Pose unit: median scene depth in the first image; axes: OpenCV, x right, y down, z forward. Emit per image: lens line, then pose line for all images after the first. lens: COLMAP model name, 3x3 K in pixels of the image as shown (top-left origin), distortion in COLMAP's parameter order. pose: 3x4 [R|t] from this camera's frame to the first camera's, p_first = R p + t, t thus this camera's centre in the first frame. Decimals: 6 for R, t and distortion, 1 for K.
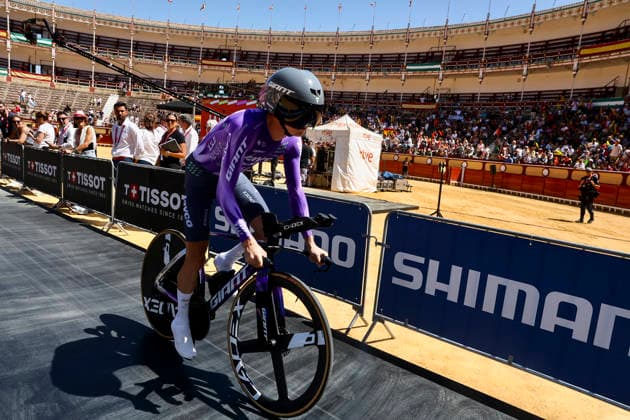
lens RADIAL K [[439.8, 0, 311.5], [0, 439.8, 208.0], [0, 0, 1]] dist [-0.100017, 0.099504]
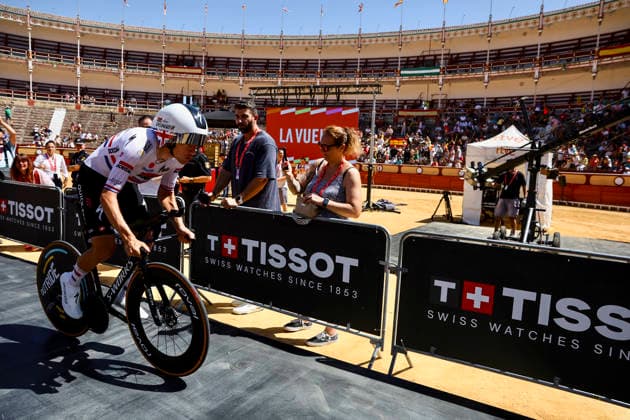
lens RADIAL K [[439.8, 0, 311.5], [0, 439.8, 208.0], [0, 0, 1]] dist [-0.100017, 0.099504]
pose [[0.985768, -0.058260, 0.157697, -0.149189], [0.061415, 0.997997, -0.015205, -0.031854], [-0.156495, 0.024673, 0.987371, 0.122722]]
